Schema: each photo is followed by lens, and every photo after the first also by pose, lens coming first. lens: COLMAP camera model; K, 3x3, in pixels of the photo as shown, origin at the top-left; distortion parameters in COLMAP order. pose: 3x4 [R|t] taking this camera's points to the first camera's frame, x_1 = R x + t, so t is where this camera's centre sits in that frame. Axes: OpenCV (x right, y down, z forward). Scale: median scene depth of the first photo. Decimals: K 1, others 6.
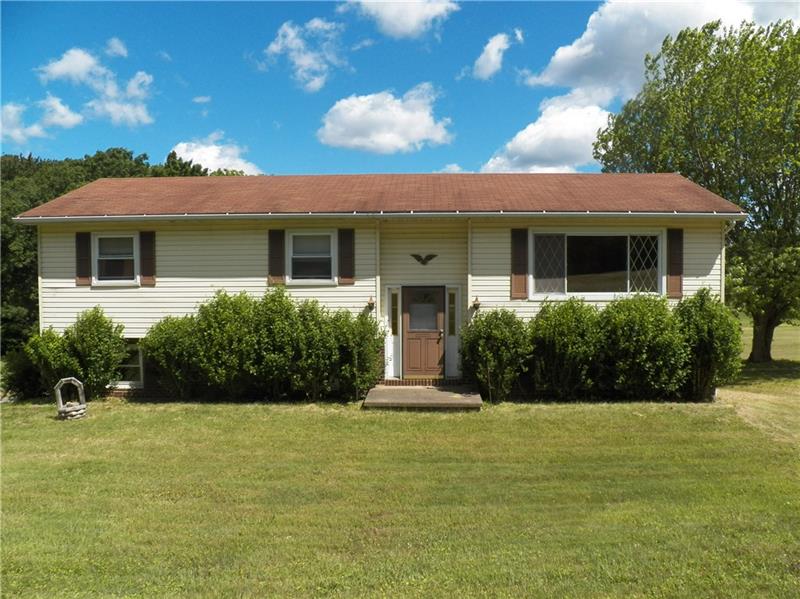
lens RADIAL K [[640.1, 0, 400.0], [0, 640.1, 299.5], [0, 0, 1]] dist [-0.123681, 0.000317]
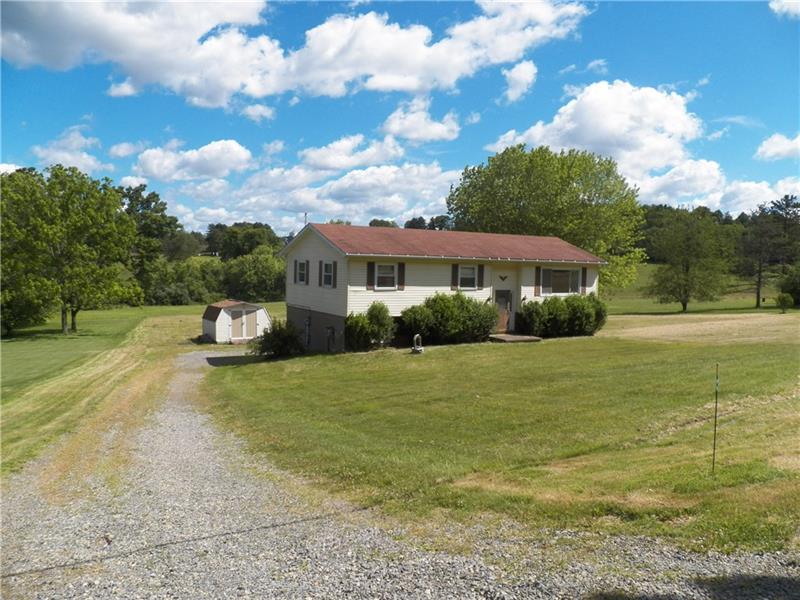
lens RADIAL K [[640.1, 0, 400.0], [0, 640.1, 300.0], [0, 0, 1]] dist [-0.123681, 0.000317]
pose [[0.842761, -0.008139, 0.538226, -1.524428], [-0.014274, 0.999196, 0.037461, -0.067280], [-0.538099, -0.039253, 0.841967, -0.732070]]
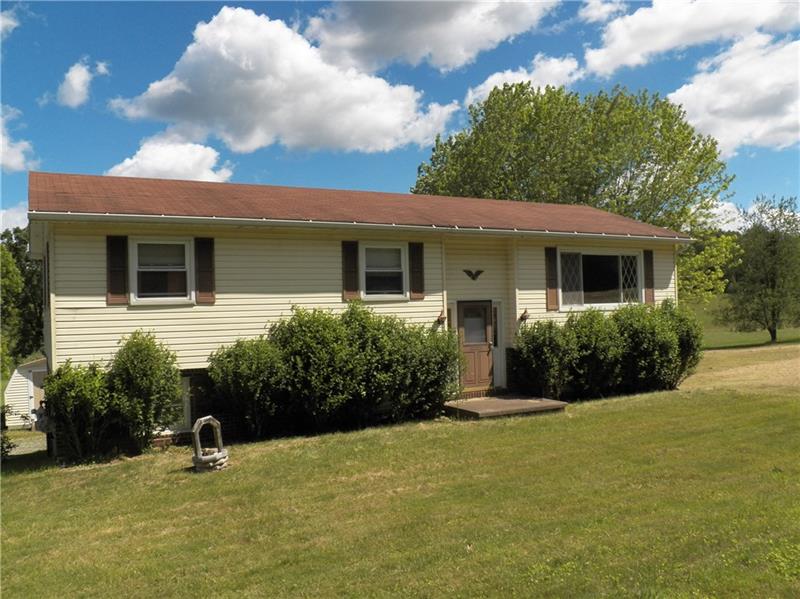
lens RADIAL K [[694.7, 0, 400.0], [0, 694.7, 299.5], [0, 0, 1]] dist [-0.125490, 0.002610]
pose [[0.862378, -0.011878, 0.506125, -0.645271], [0.037038, 0.998526, -0.039674, 0.017748], [-0.504908, 0.052959, 0.861547, 0.096944]]
